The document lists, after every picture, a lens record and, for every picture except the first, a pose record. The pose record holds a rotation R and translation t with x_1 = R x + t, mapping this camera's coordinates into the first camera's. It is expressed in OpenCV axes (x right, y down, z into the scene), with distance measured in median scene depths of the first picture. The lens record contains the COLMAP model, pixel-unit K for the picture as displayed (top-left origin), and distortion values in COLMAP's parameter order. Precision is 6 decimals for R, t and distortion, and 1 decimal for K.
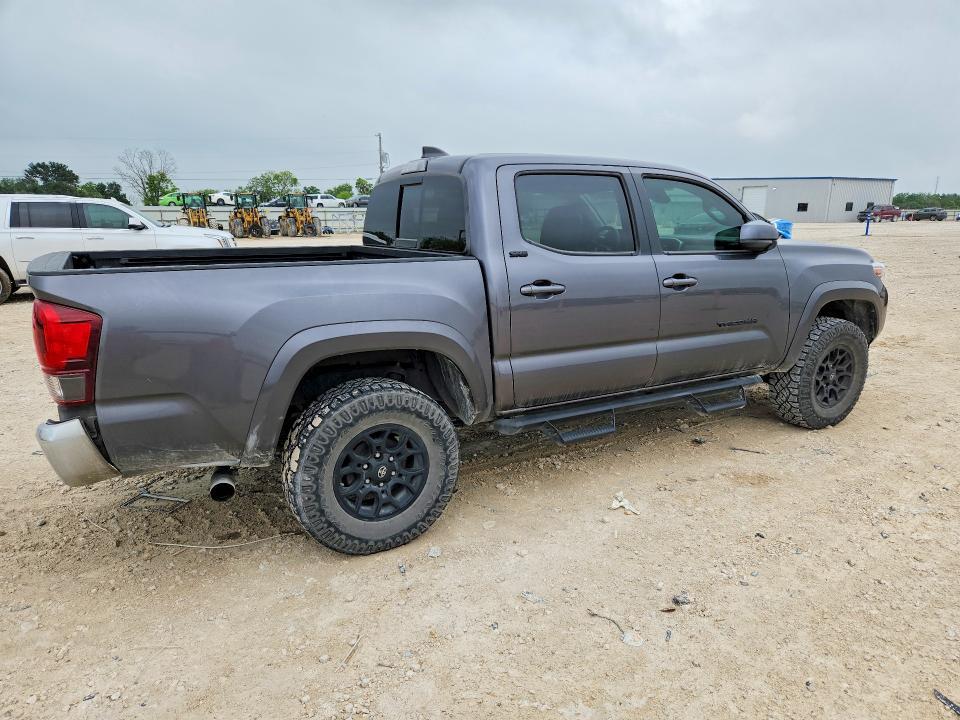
lens RADIAL K [[733.6, 0, 484.1], [0, 733.6, 359.3], [0, 0, 1]] dist [0.019208, -0.006431]
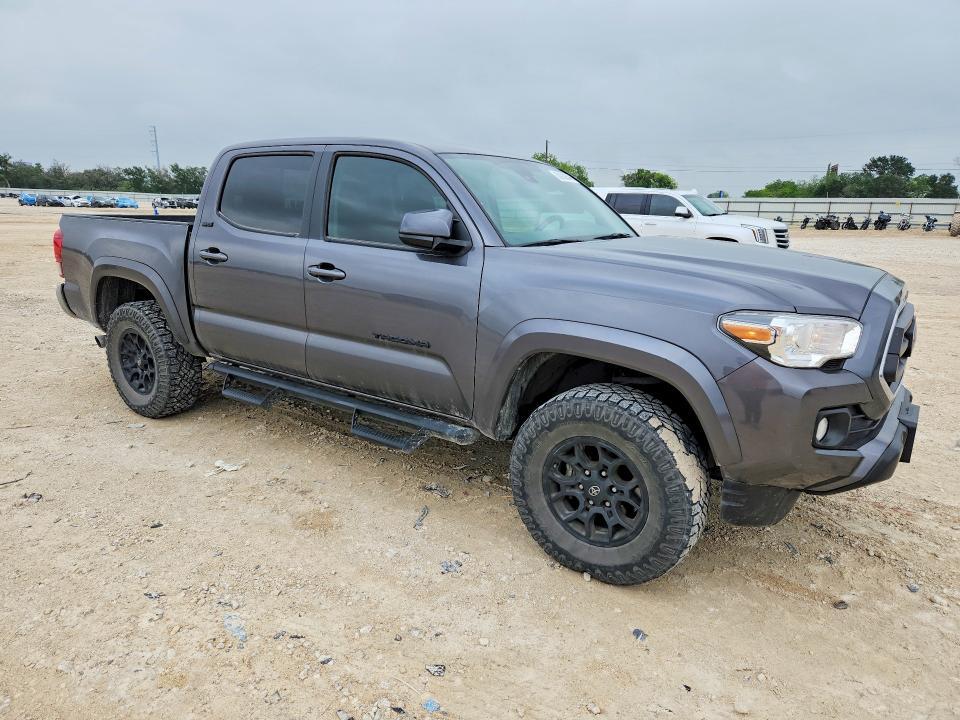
lens RADIAL K [[733.6, 0, 475.2], [0, 733.6, 337.7], [0, 0, 1]] dist [0.019208, -0.006431]
pose [[0.322326, 0.180337, -0.929292, 0.492004], [-0.200429, 0.972431, 0.119190, -0.072064], [0.925167, 0.147839, 0.349585, 0.366267]]
